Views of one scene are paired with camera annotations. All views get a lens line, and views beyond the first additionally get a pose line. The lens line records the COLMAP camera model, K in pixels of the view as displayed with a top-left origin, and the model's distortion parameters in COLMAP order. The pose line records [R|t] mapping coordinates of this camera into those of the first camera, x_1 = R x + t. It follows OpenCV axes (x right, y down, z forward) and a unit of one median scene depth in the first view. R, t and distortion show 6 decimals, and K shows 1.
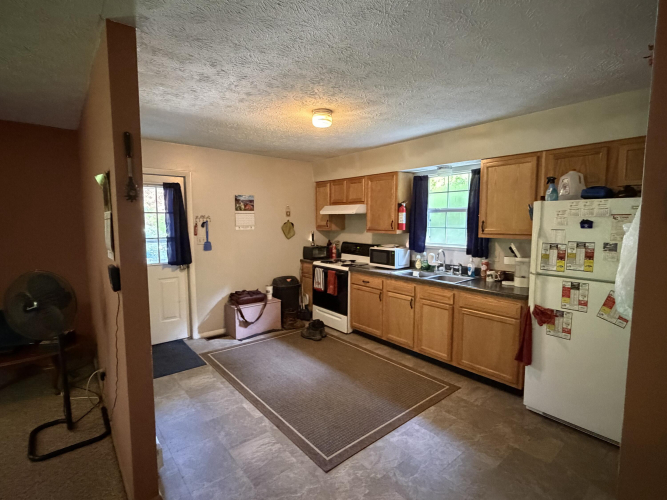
lens RADIAL K [[327.6, 0, 321.2], [0, 327.6, 250.1], [0, 0, 1]] dist [0.002269, 0.000667]
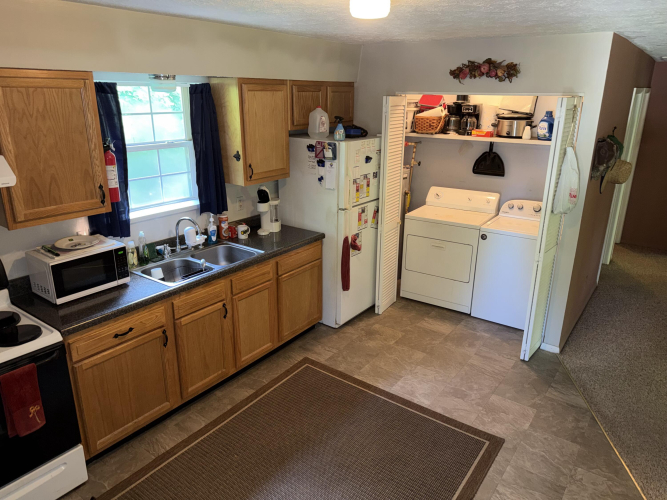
lens RADIAL K [[475.7, 0, 333.5], [0, 475.7, 250.0], [0, 0, 1]] dist [0.000746, -0.004531]
pose [[-0.273980, -0.302797, 0.912825, -0.551797], [0.079527, 0.938760, 0.335270, -0.224649], [-0.958442, 0.164451, -0.233121, 0.961953]]
